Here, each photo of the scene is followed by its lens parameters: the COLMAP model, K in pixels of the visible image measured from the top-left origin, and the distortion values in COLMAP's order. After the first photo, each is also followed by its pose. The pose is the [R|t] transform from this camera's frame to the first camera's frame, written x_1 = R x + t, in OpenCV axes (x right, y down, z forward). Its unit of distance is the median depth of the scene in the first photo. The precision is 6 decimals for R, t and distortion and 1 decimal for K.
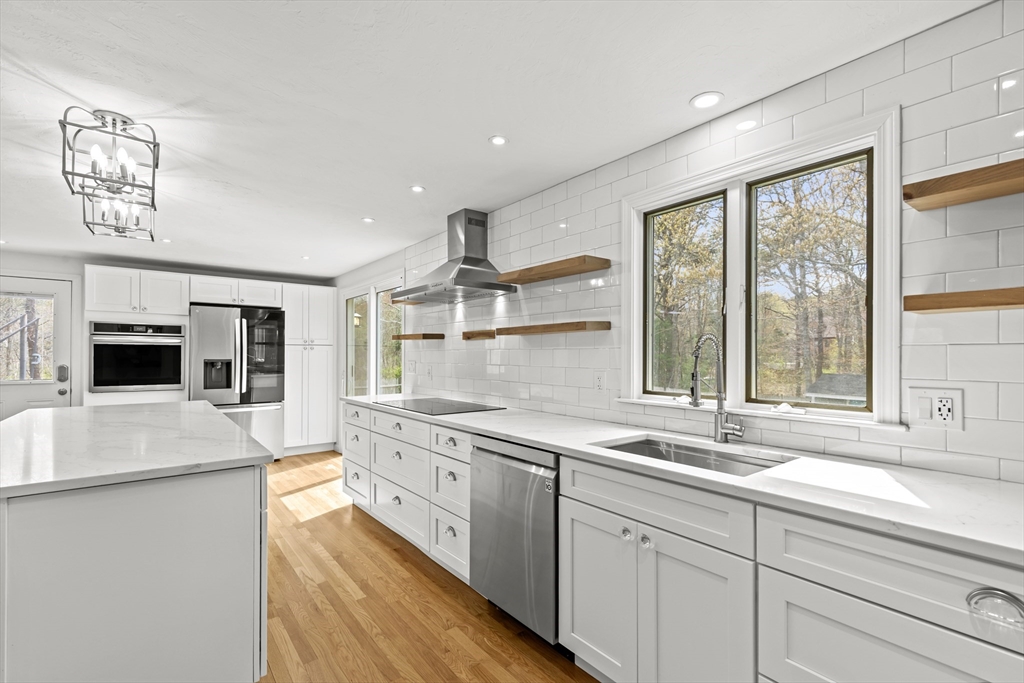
lens RADIAL K [[461.5, 0, 517.8], [0, 461.5, 353.1], [0, 0, 1]] dist [0.002884, -0.000007]
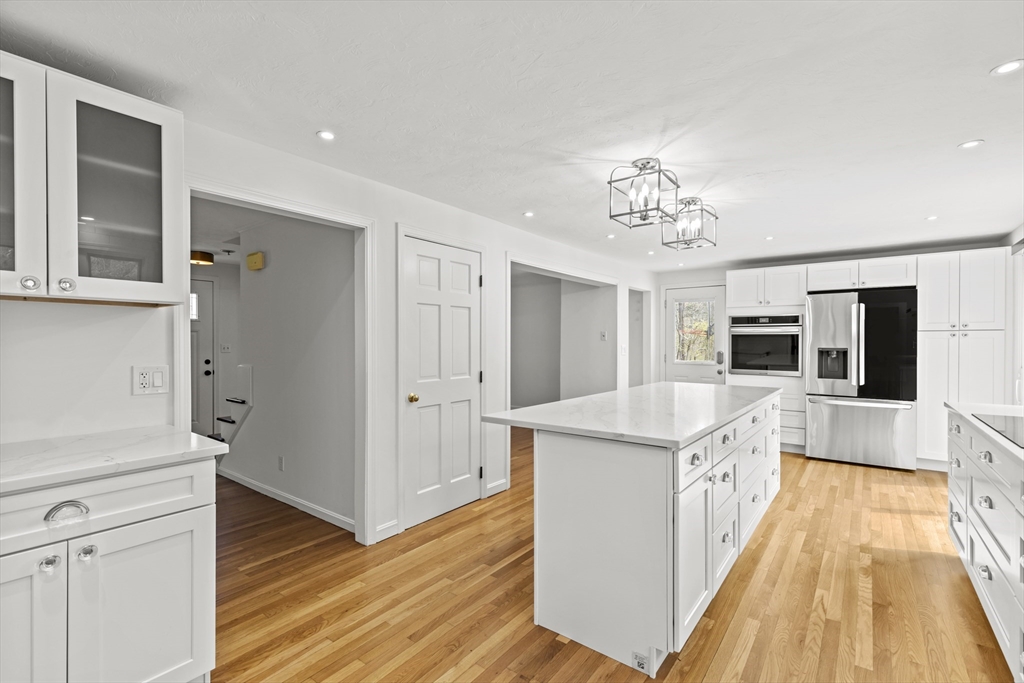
lens RADIAL K [[459.5, 0, 513.3], [0, 459.5, 344.2], [0, 0, 1]] dist [0.001290, -0.000171]
pose [[0.239746, 0.002032, -0.970834, 0.131010], [0.003569, 0.999989, 0.002975, 0.000353], [0.970829, -0.004178, 0.239736, 0.141780]]
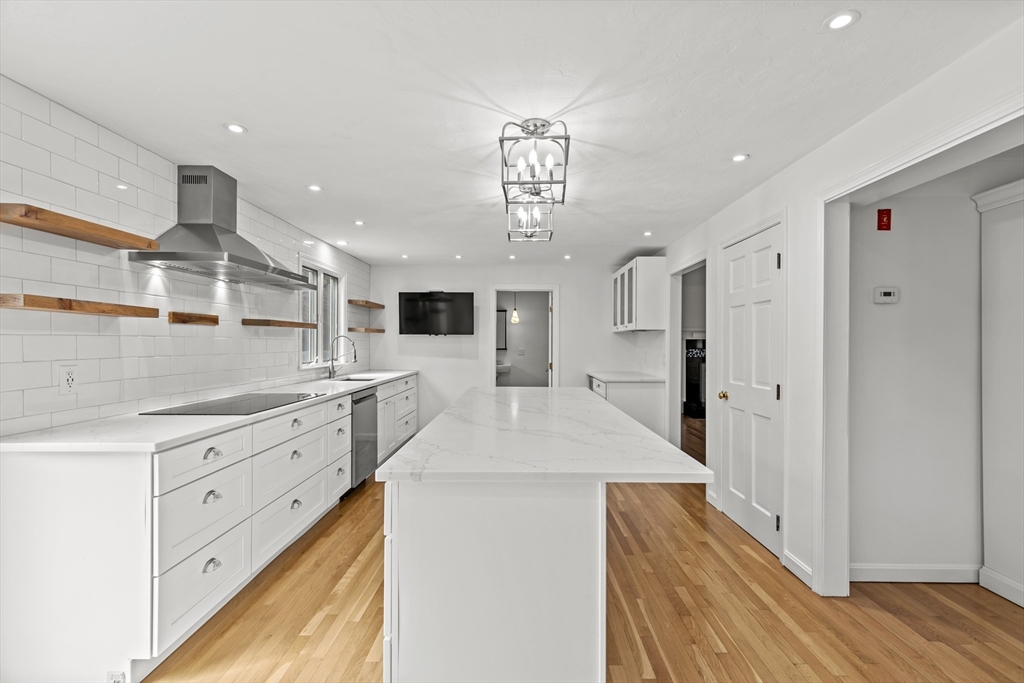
lens RADIAL K [[459.5, 0, 513.3], [0, 459.5, 344.2], [0, 0, 1]] dist [0.001290, -0.000171]
pose [[-0.771900, -0.007374, 0.635701, -0.773600], [-0.007259, 0.999970, 0.002785, -0.000745], [-0.635702, -0.002465, -0.771930, 0.947908]]
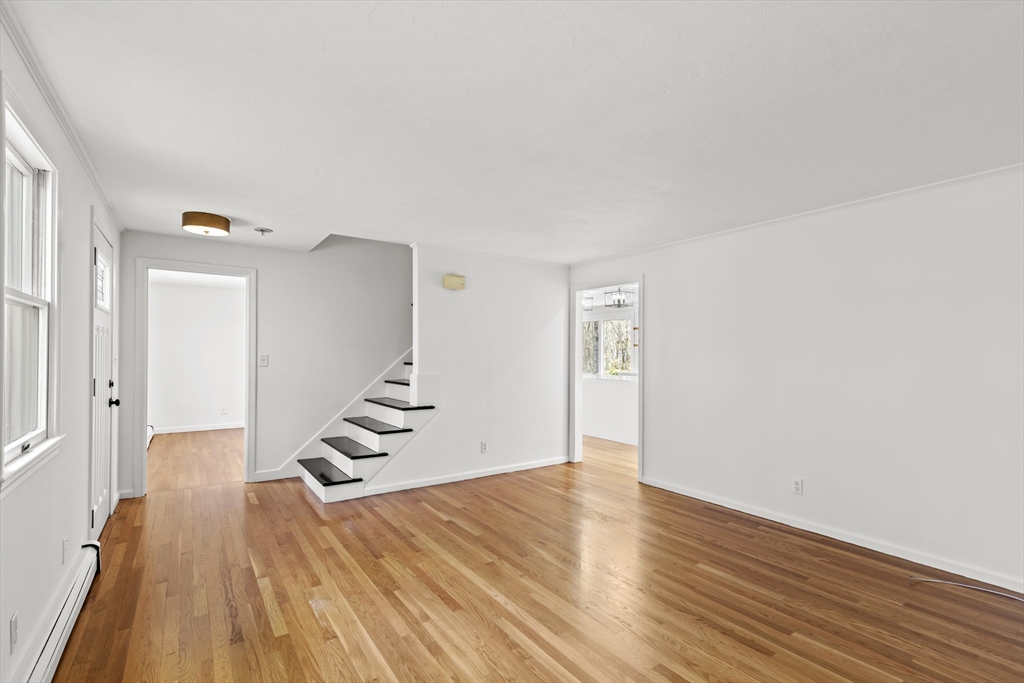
lens RADIAL K [[471.9, 0, 518.5], [0, 471.9, 352.0], [0, 0, 1]] dist [0.000736, -0.000230]
pose [[0.998350, 0.004072, -0.057270, -0.602893], [-0.004082, 0.999992, -0.000060, -0.003009], [0.057269, 0.000293, 0.998359, -1.094259]]
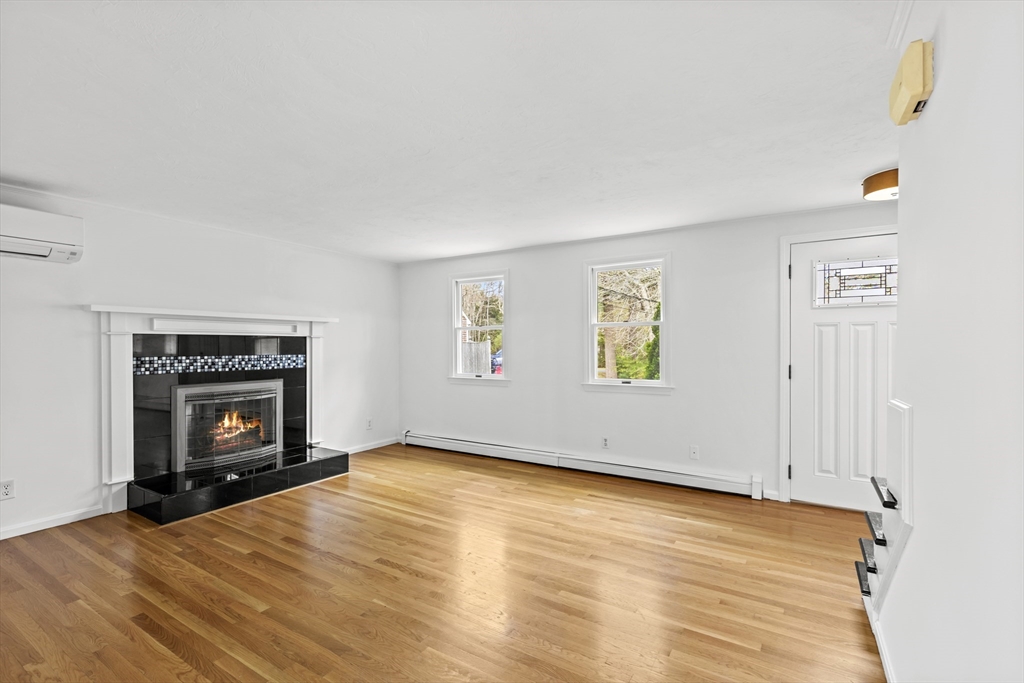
lens RADIAL K [[459.5, 0, 513.3], [0, 459.5, 344.2], [0, 0, 1]] dist [0.001290, -0.000171]
pose [[-0.942746, -0.000701, -0.333510, -0.485742], [0.000987, 0.999988, -0.004890, 0.001542], [0.333510, -0.004939, -0.942734, 0.063943]]
